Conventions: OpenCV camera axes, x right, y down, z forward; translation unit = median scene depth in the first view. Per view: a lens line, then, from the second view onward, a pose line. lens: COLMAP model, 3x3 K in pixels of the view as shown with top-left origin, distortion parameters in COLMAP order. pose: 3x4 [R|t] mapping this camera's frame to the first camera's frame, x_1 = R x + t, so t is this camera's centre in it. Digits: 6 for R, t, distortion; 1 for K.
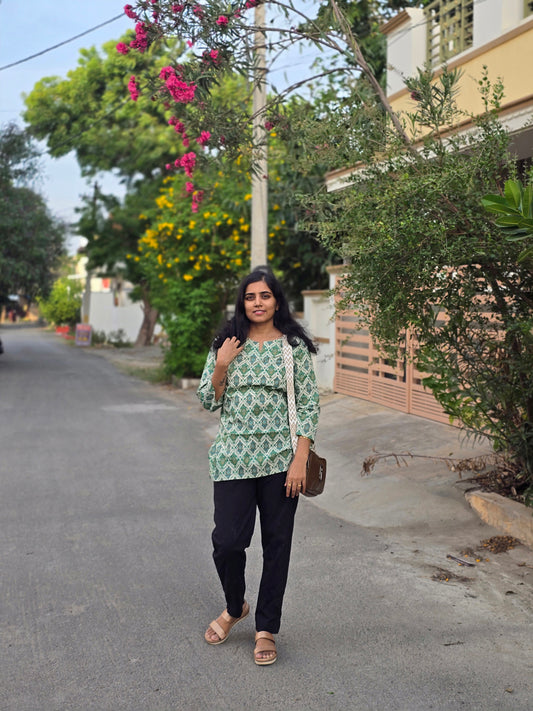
lens RADIAL K [[920.7, 0, 268.4], [0, 920.7, 343.2], [0, 0, 1]] dist [0.215063, -0.813597]
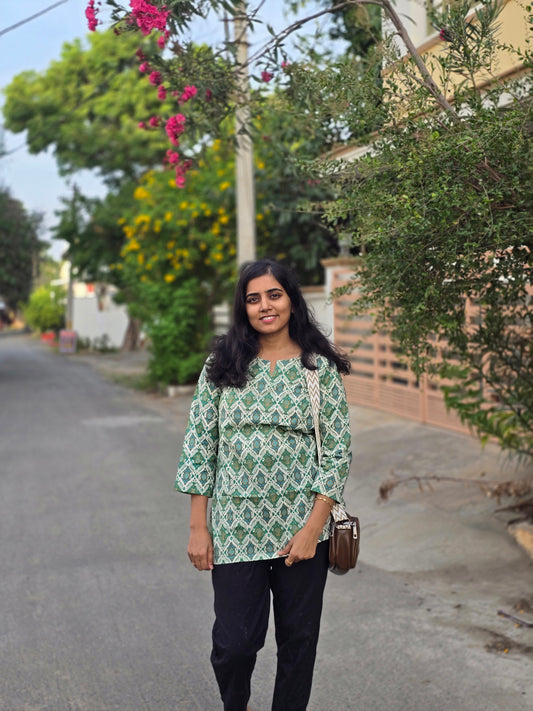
lens RADIAL K [[918.9, 0, 260.2], [0, 918.9, 401.4], [0, 0, 1]] dist [0.051133, -0.013977]
pose [[0.999452, -0.033021, 0.002156, -0.006923], [0.032816, 0.997422, 0.063816, -0.008214], [-0.004257, -0.063710, 0.997959, 0.181048]]
